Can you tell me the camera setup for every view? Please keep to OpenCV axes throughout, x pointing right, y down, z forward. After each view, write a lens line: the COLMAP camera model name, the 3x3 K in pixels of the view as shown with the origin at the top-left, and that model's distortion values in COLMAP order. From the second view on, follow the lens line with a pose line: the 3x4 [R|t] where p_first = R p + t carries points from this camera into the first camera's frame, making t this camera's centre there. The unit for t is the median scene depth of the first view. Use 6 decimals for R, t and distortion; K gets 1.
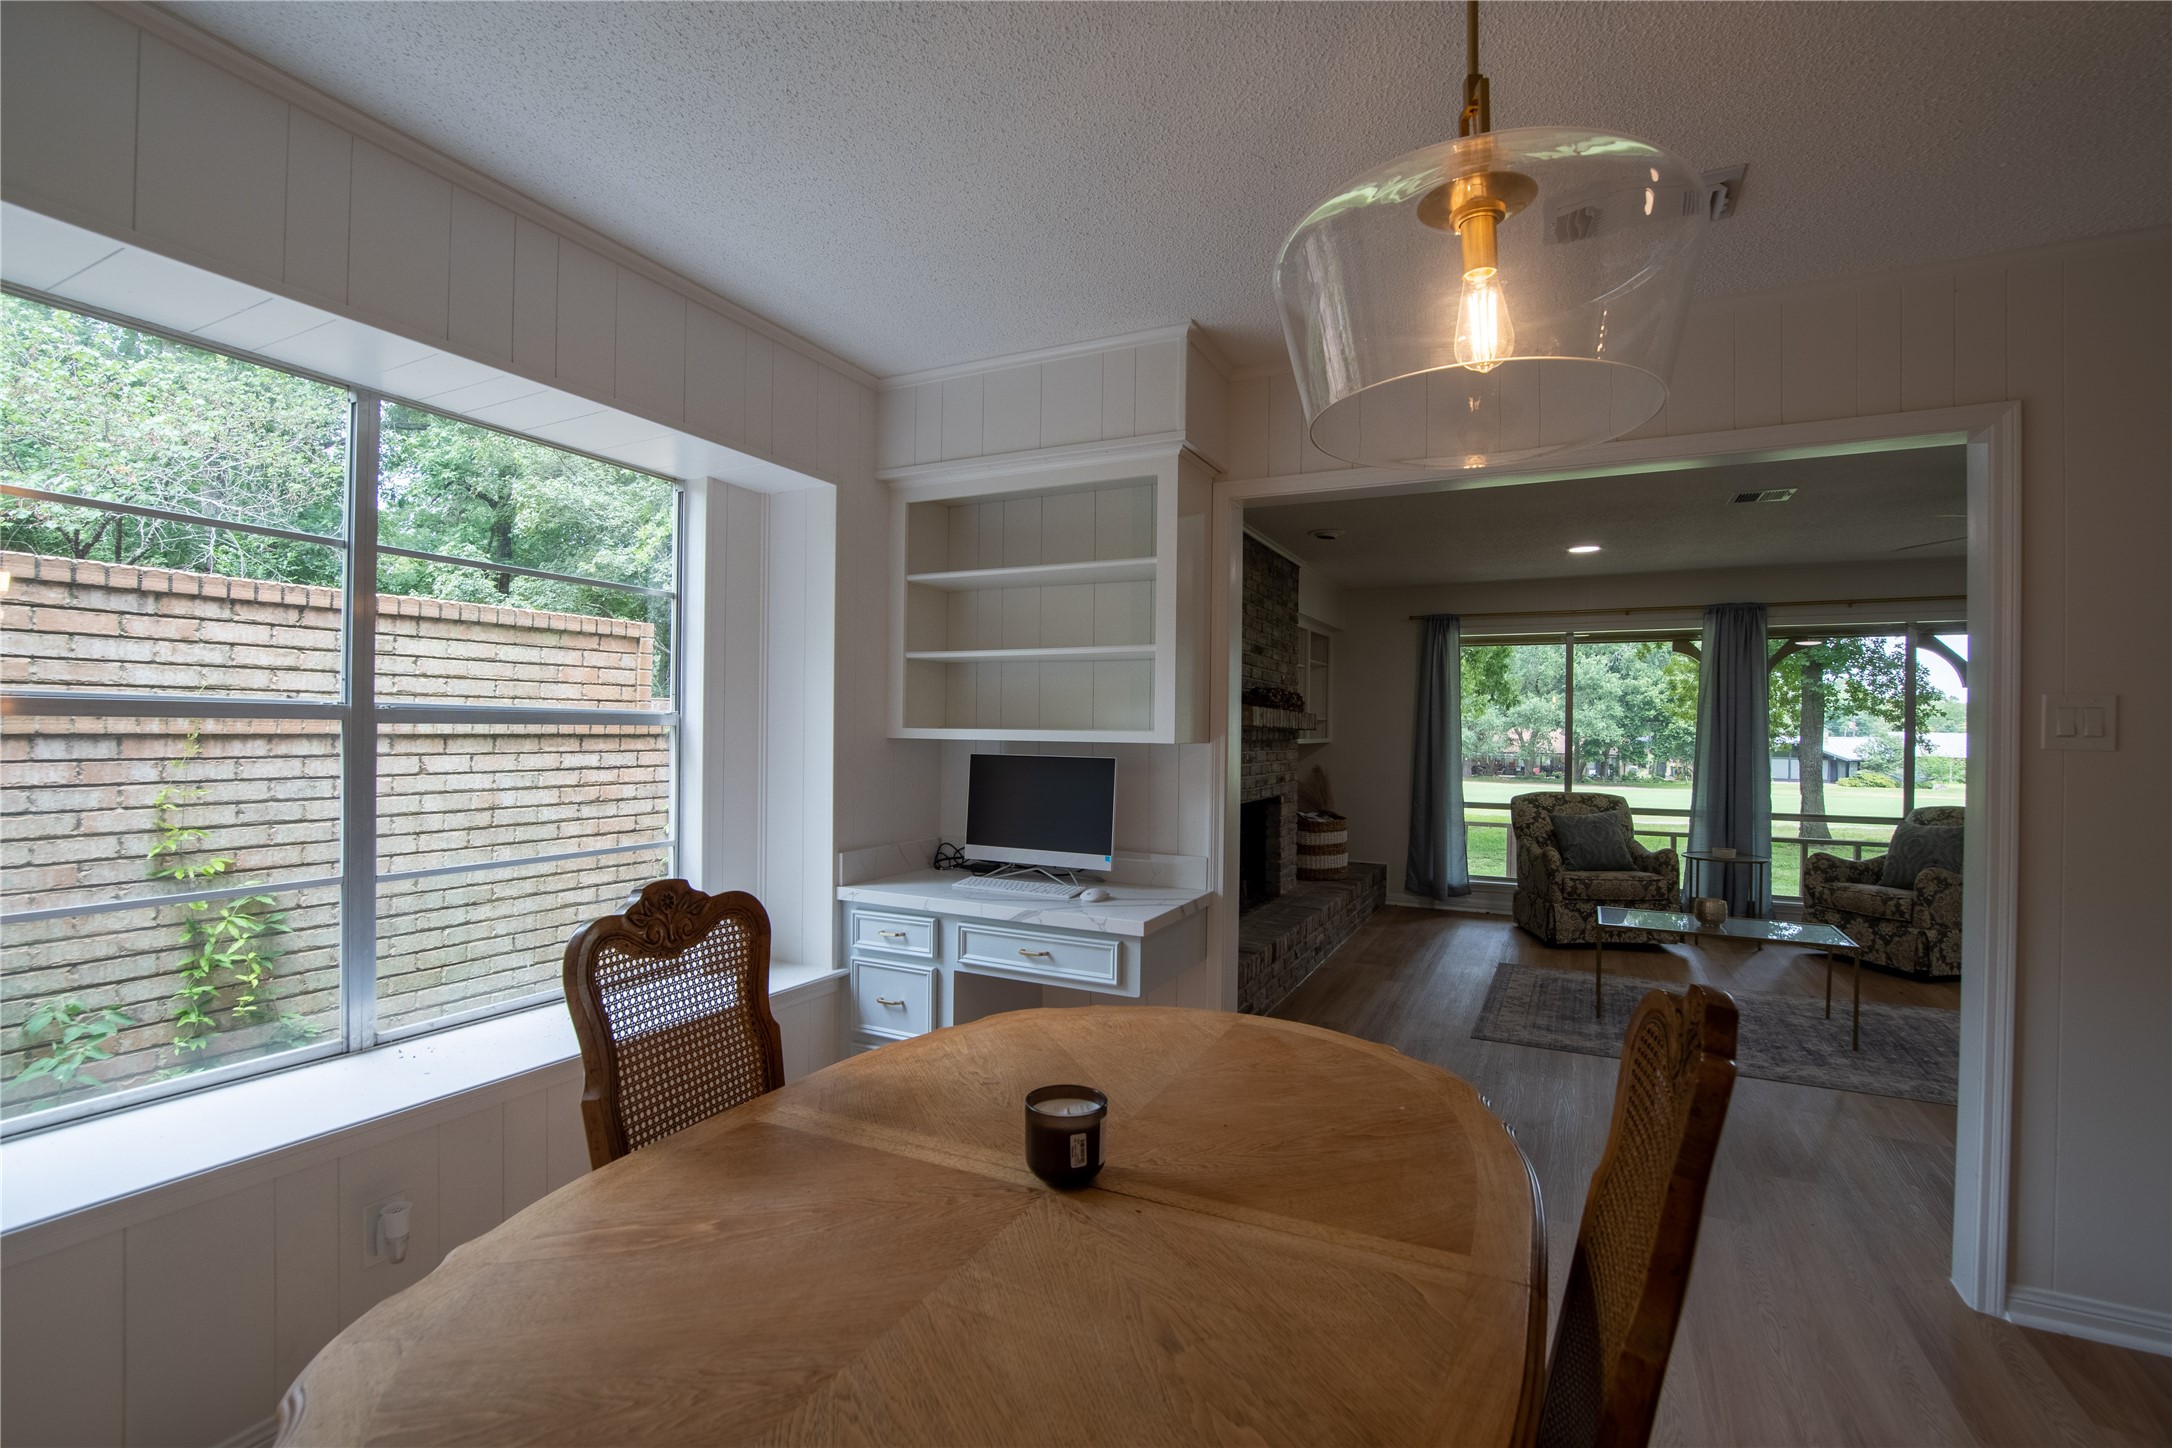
lens RADIAL K [[966.8, 0, 1084.0], [0, 966.8, 727.3], [0, 0, 1]] dist [-0.039619, 0.007883]
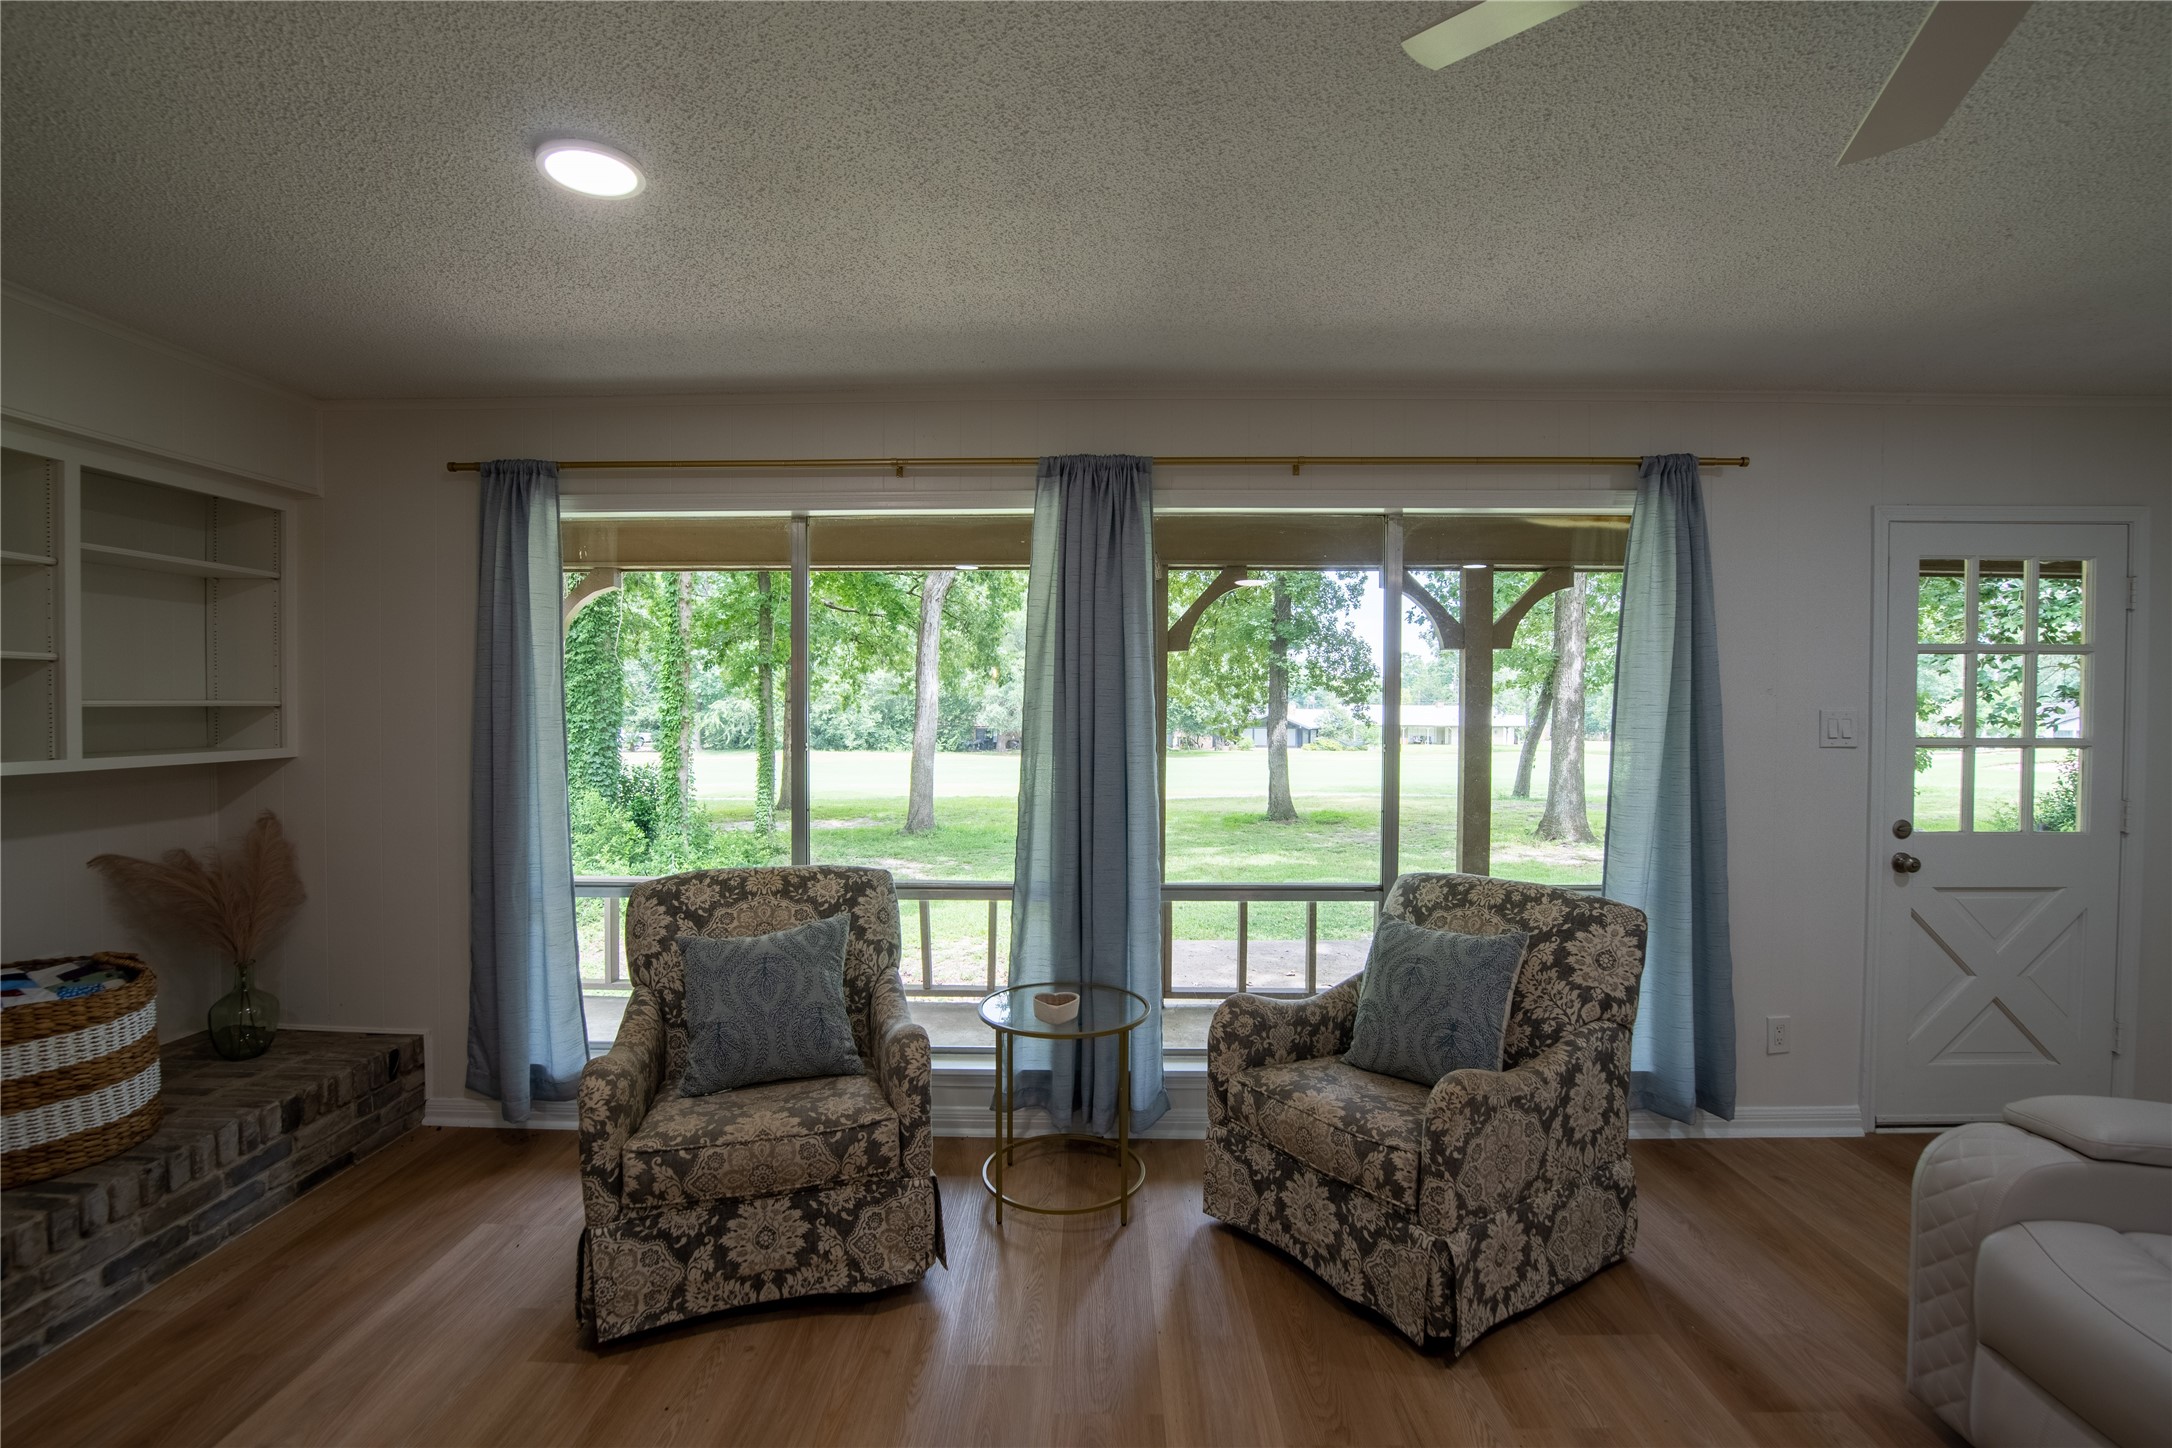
lens RADIAL K [[966.8, 0, 1084.0], [0, 966.8, 727.3], [0, 0, 1]] dist [-0.039619, 0.007883]
pose [[0.900407, -0.017856, 0.434683, 0.455358], [0.007249, 0.999634, 0.026047, -0.007011], [-0.434989, -0.020302, 0.900207, 0.550143]]
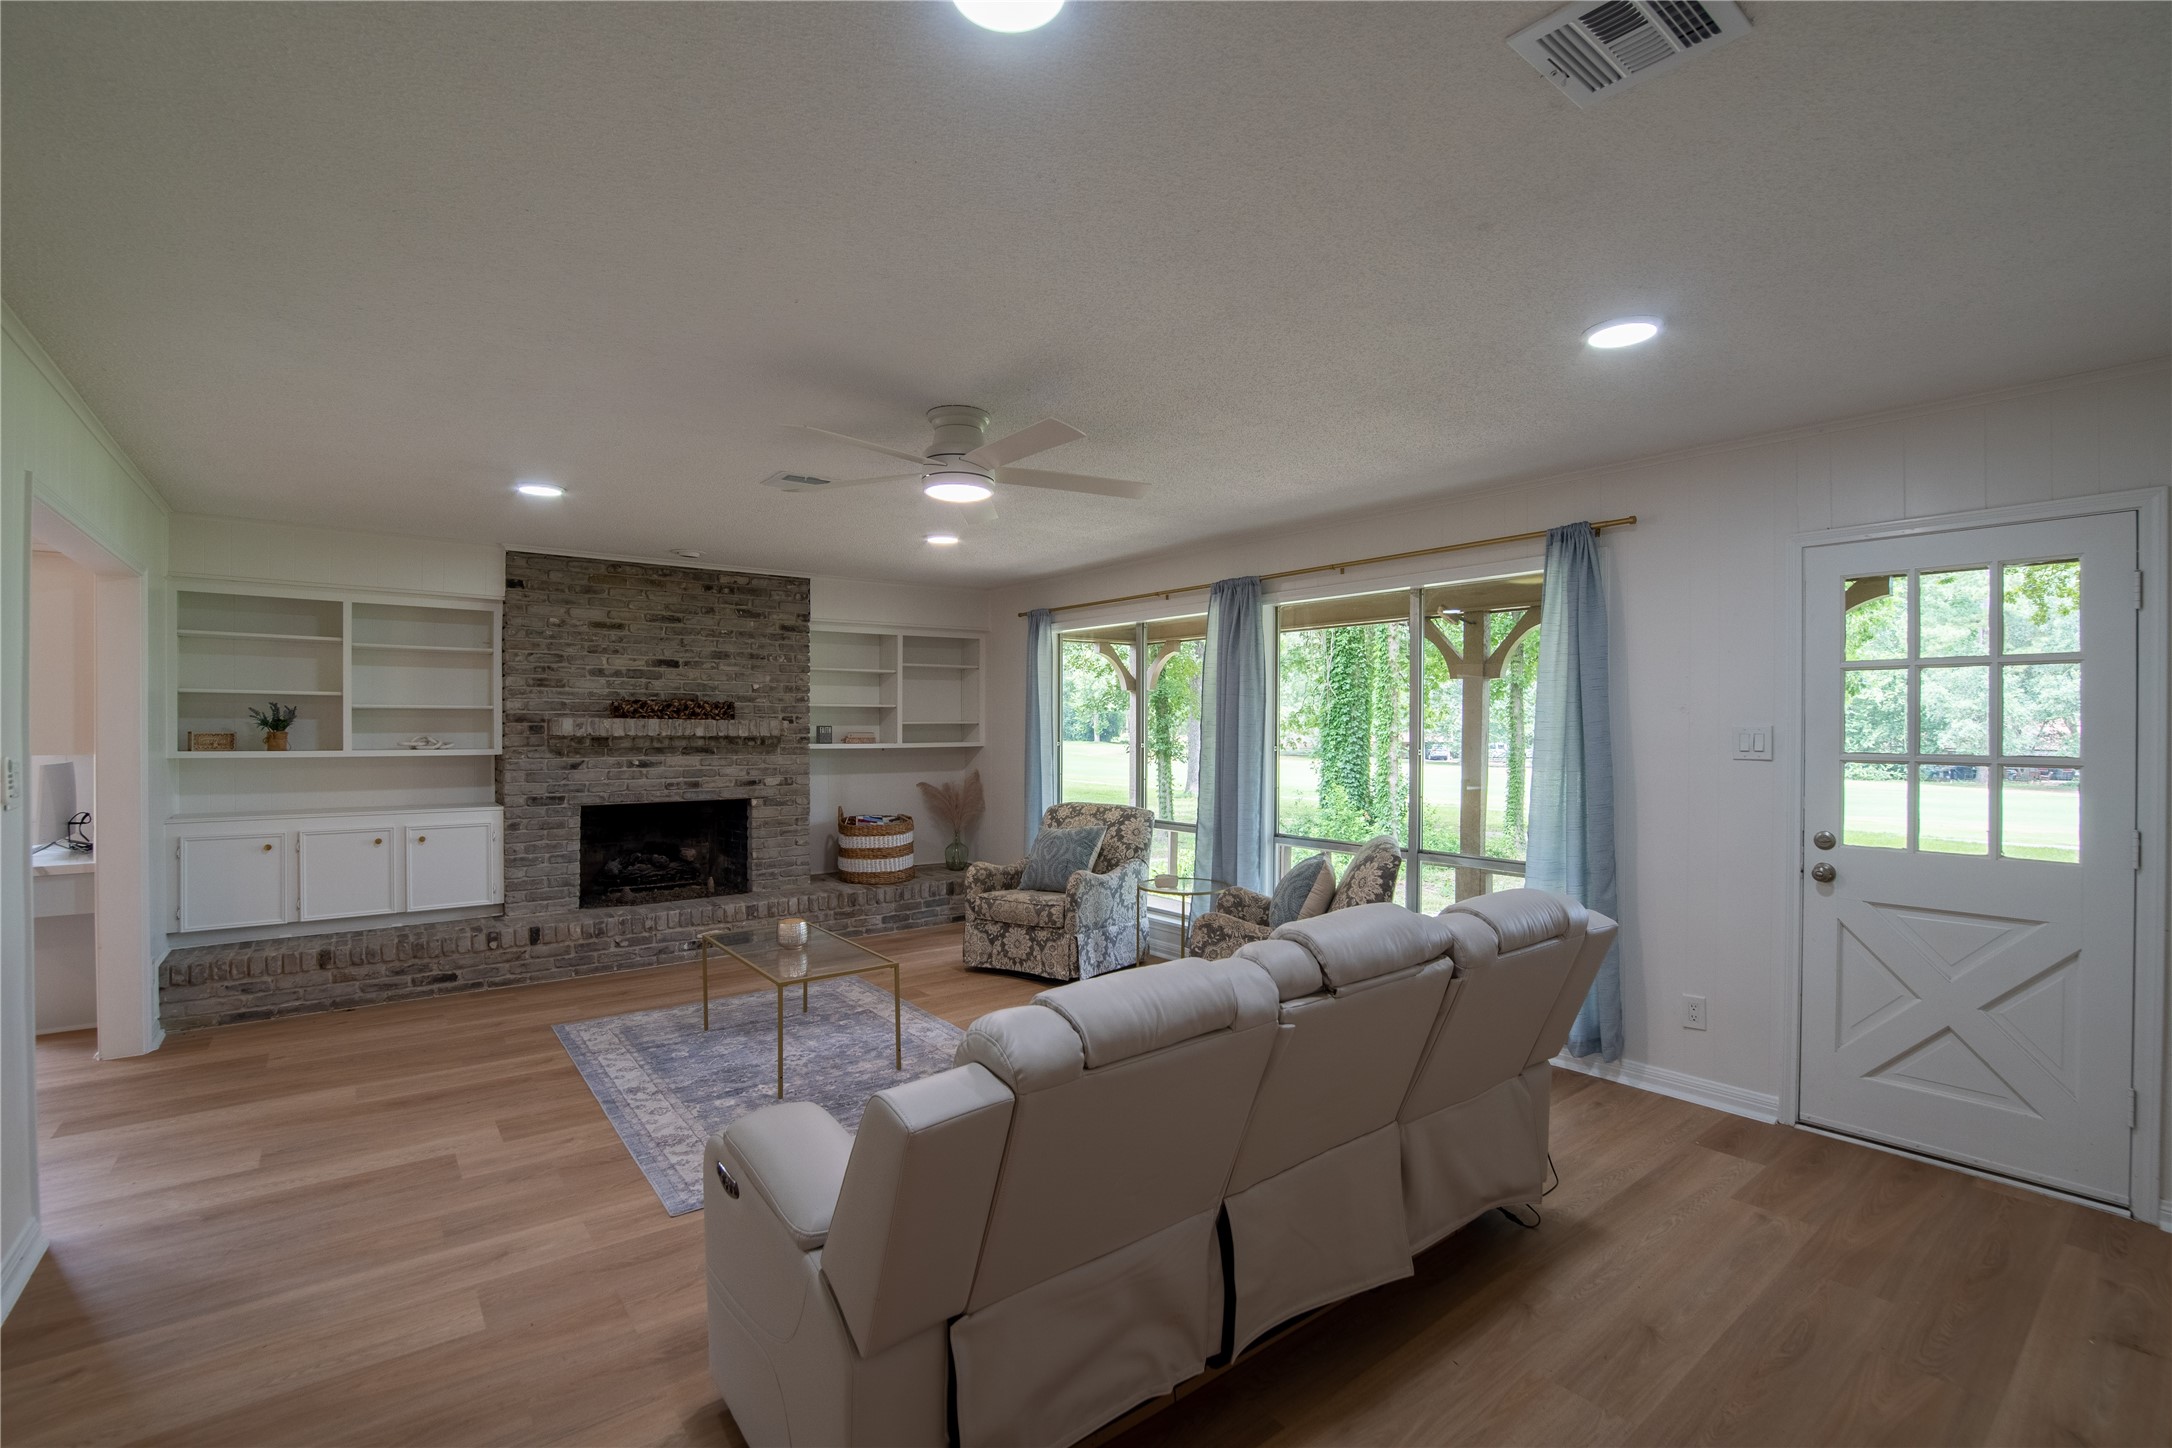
lens RADIAL K [[966.8, 0, 1084.0], [0, 966.8, 727.3], [0, 0, 1]] dist [-0.039619, 0.007883]
pose [[0.905408, -0.008506, -0.424457, 0.893385], [0.009859, 0.999951, 0.000992, -0.004109], [0.424428, -0.005083, 0.905448, 0.182945]]
